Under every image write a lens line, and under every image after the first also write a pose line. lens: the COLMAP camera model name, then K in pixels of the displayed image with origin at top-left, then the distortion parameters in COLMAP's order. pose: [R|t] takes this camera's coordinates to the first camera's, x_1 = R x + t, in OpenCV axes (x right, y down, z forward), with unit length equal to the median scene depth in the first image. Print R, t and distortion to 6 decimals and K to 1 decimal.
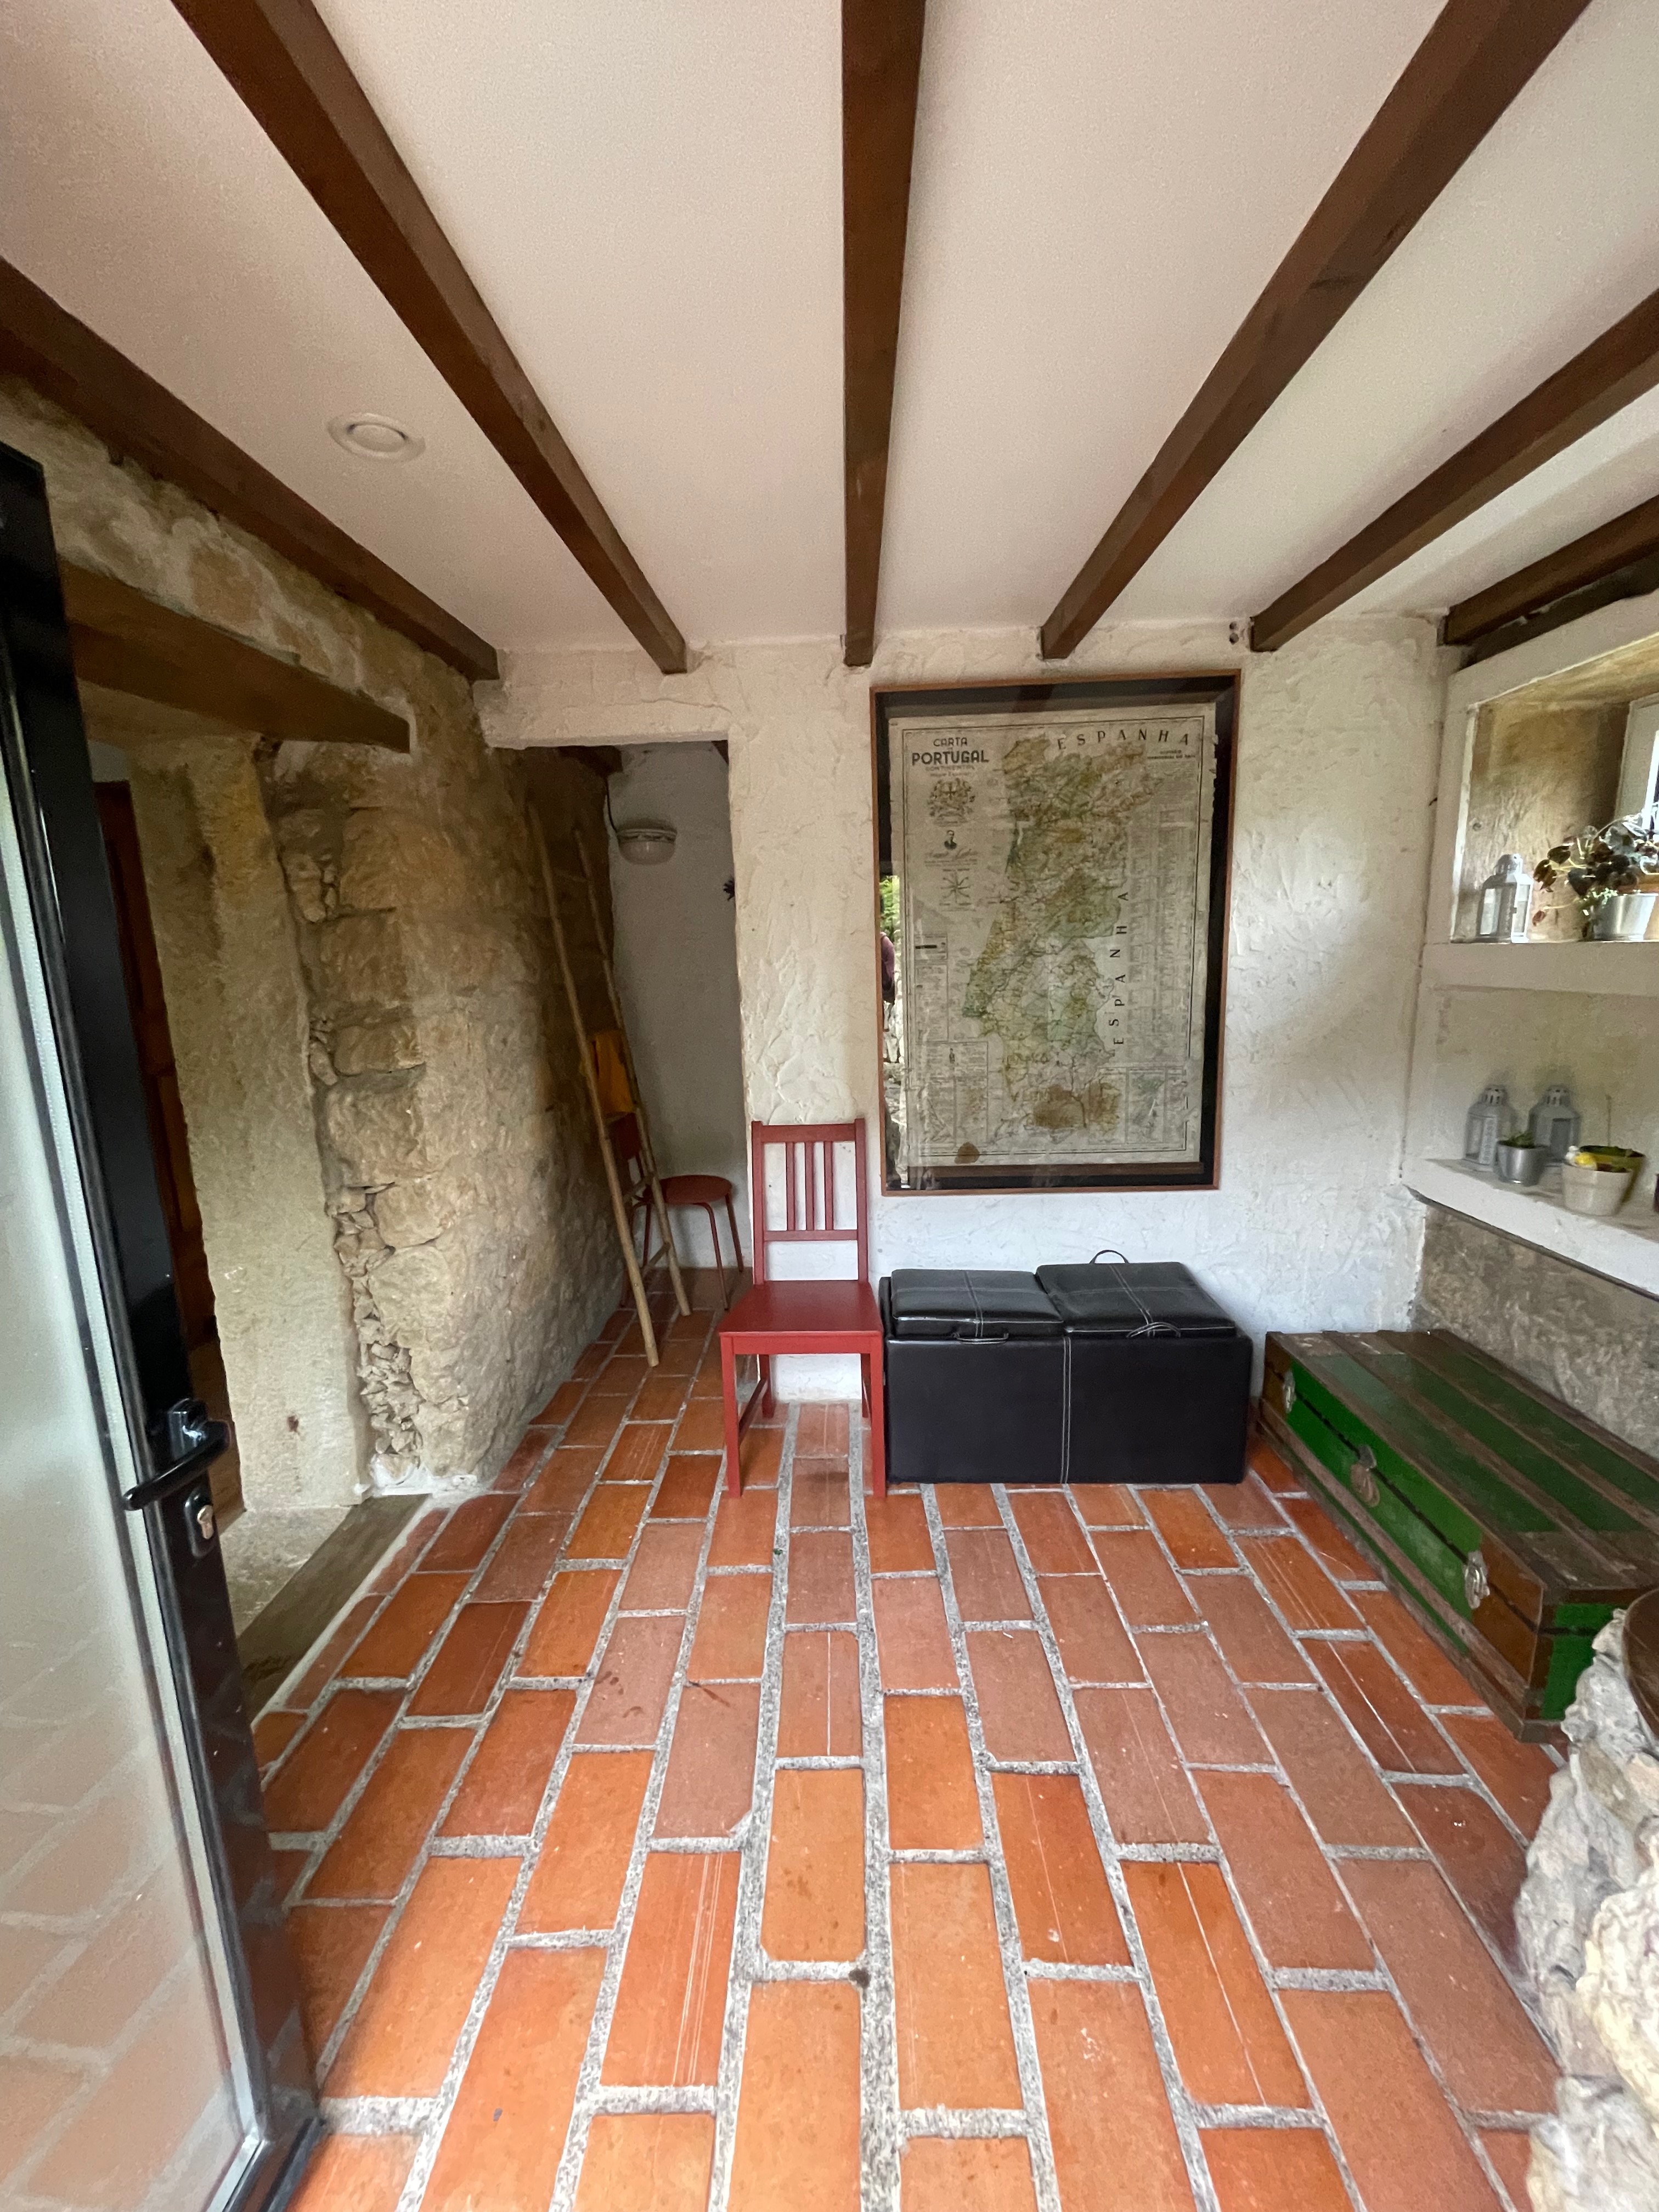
lens RADIAL K [[890.9, 0, 824.8], [0, 890.9, 1107.1], [0, 0, 1]] dist [-0.006530, 0.000506]
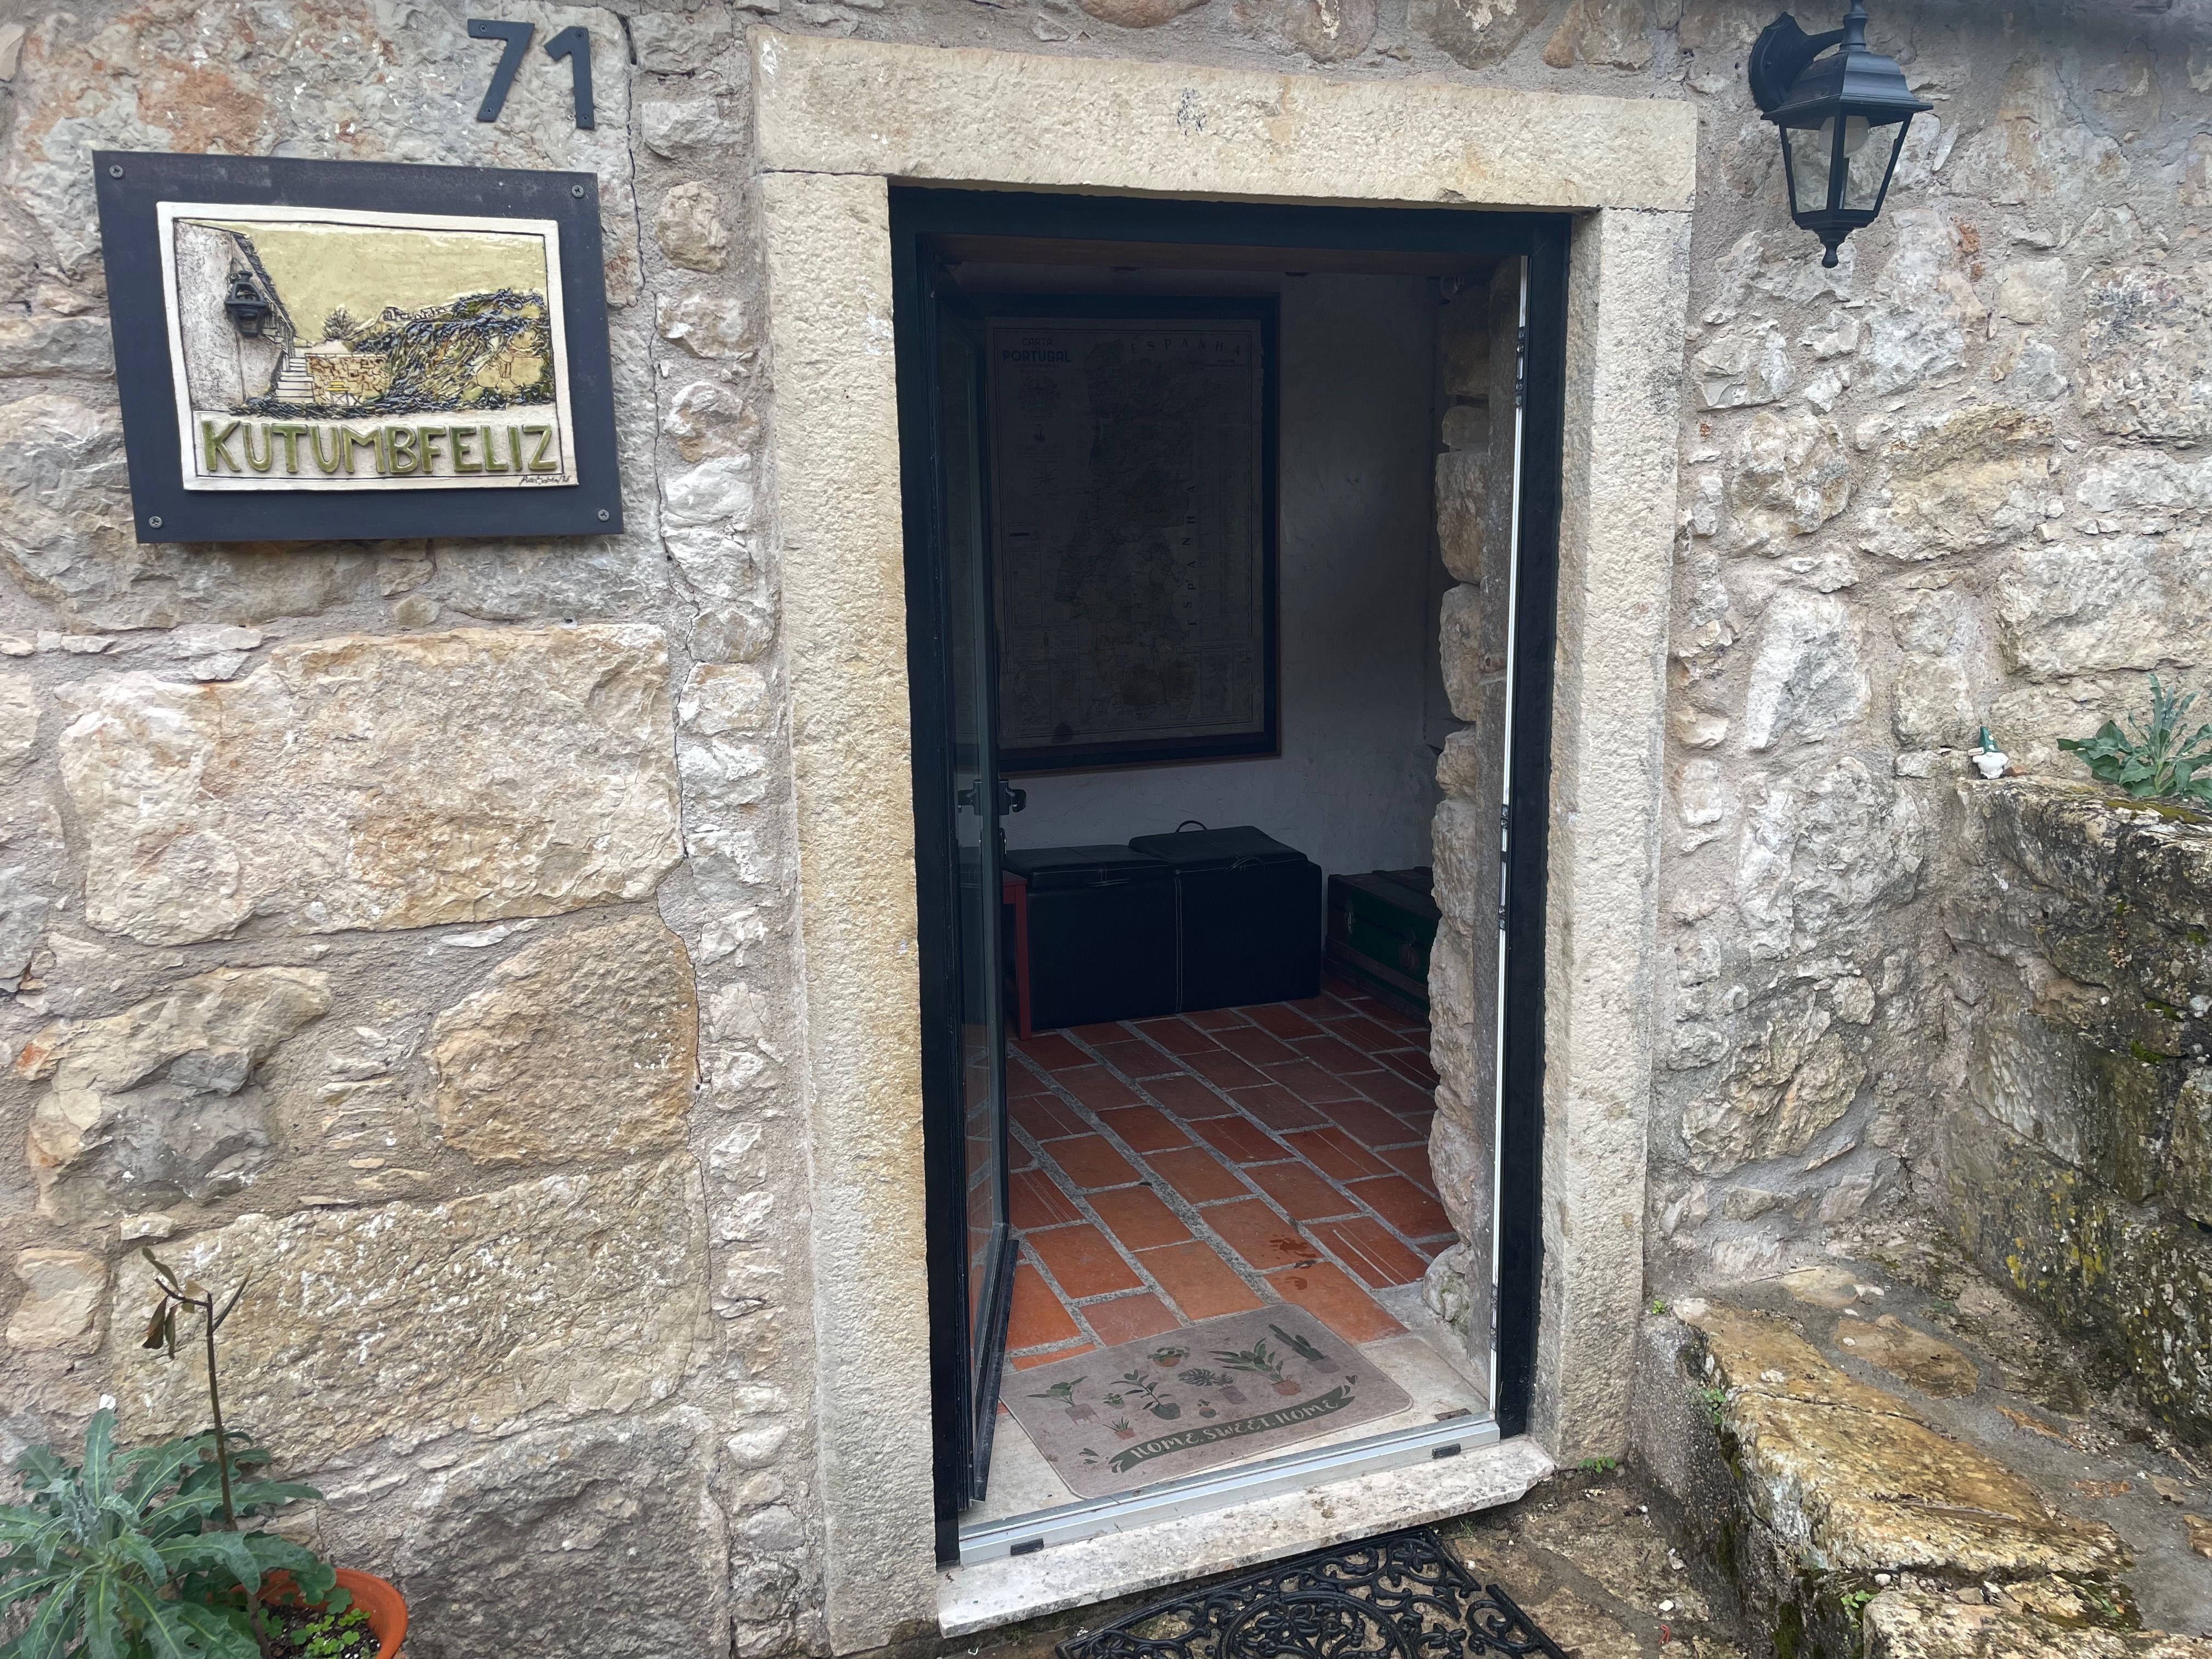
lens RADIAL K [[1708.6, 0, 1106.3], [0, 1708.6, 826.6], [0, 0, 1]] dist [0.068359, 0.000849]
pose [[0.930072, -0.058213, 0.362736, -0.552414], [0.058248, 0.998243, 0.010852, 0.149892], [-0.362731, 0.011035, 0.931829, -0.926389]]
